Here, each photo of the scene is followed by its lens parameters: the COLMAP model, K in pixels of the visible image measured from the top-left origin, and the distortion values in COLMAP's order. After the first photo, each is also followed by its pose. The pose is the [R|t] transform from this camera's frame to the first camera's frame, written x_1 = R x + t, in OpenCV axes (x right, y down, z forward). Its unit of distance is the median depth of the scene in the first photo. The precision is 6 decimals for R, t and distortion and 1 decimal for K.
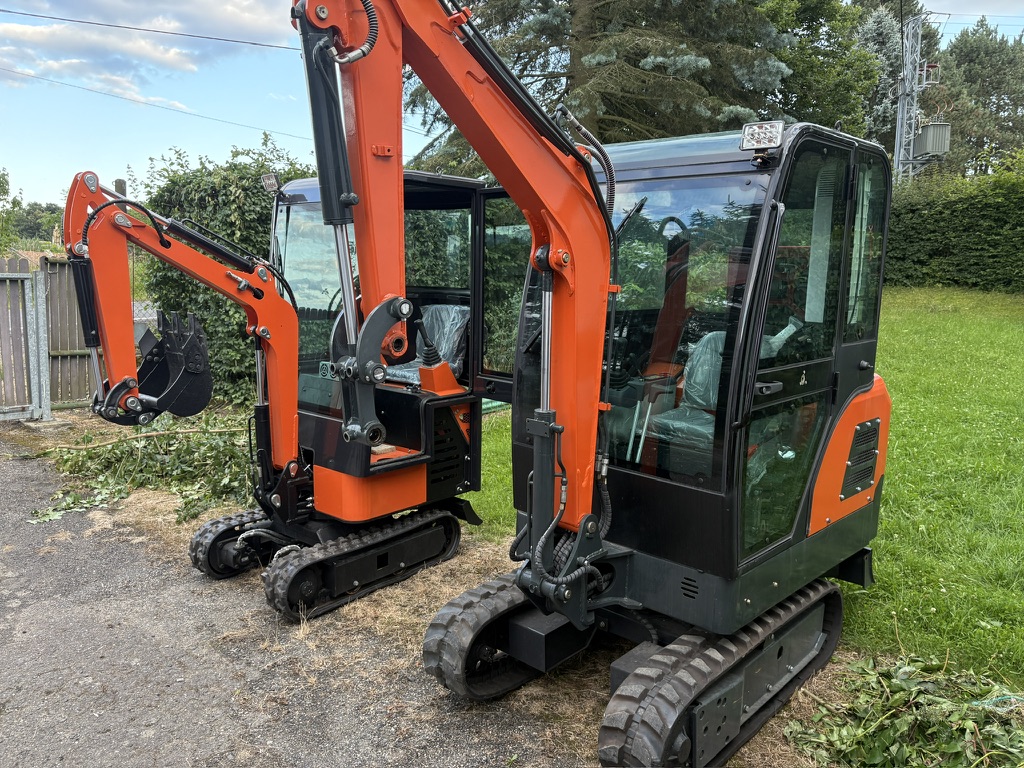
lens RADIAL K [[781.1, 0, 507.5], [0, 781.1, 368.5], [0, 0, 1]] dist [0.059396, -0.060929]
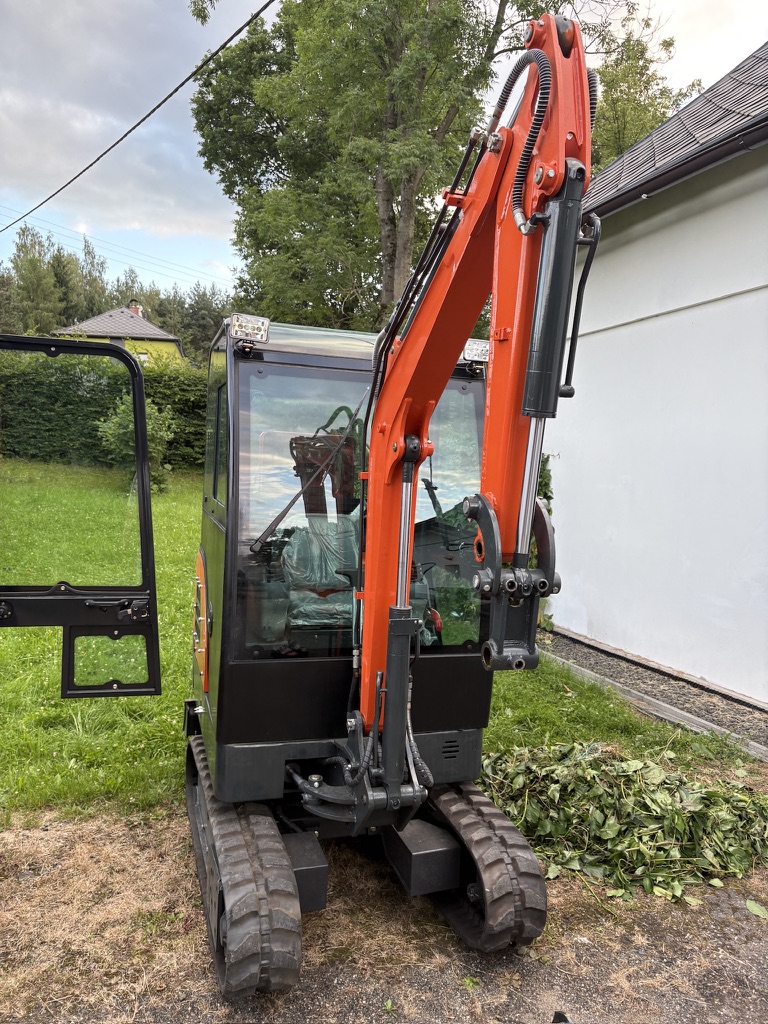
lens RADIAL K [[781.1, 0, 377.9], [0, 781.1, 503.2], [0, 0, 1]] dist [0.059396, -0.060929]
pose [[0.489189, -0.040854, 0.871220, -0.428088], [0.075966, 0.997102, 0.004102, -0.042053], [-0.868863, 0.064177, 0.490875, 0.290953]]
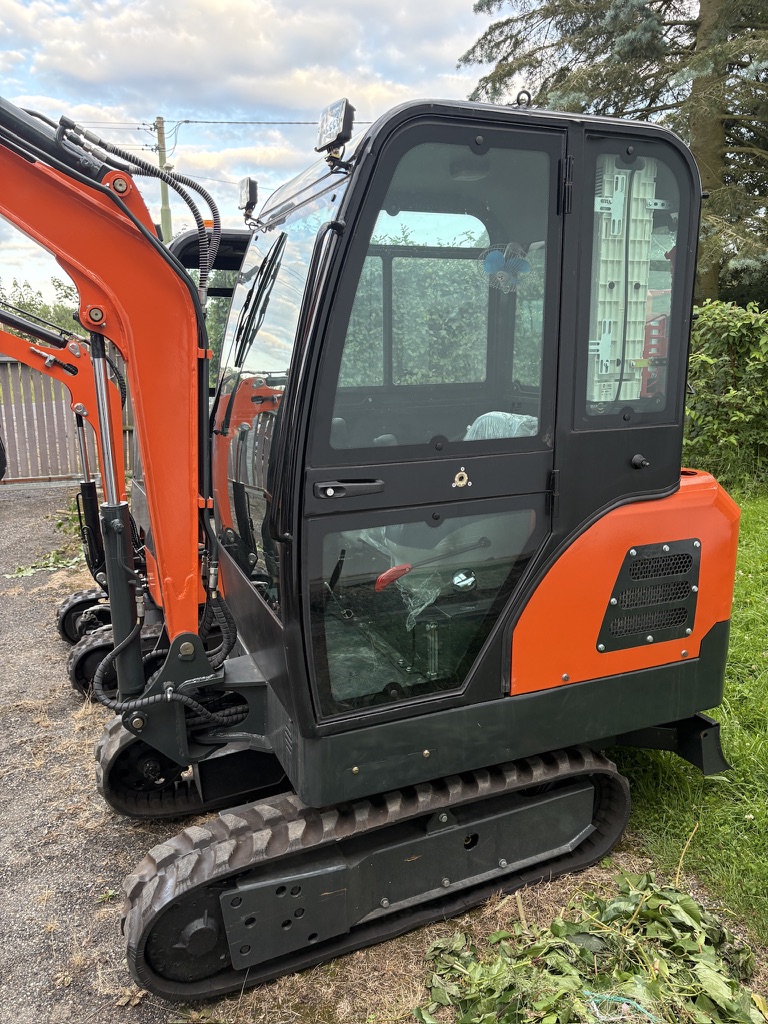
lens RADIAL K [[781.1, 0, 381.3], [0, 781.1, 506.1], [0, 0, 1]] dist [0.059396, -0.060929]
pose [[0.918128, 0.054732, -0.392486, 0.343361], [-0.025788, 0.996569, 0.078646, -0.009387], [0.395444, -0.062086, 0.916390, 0.187705]]
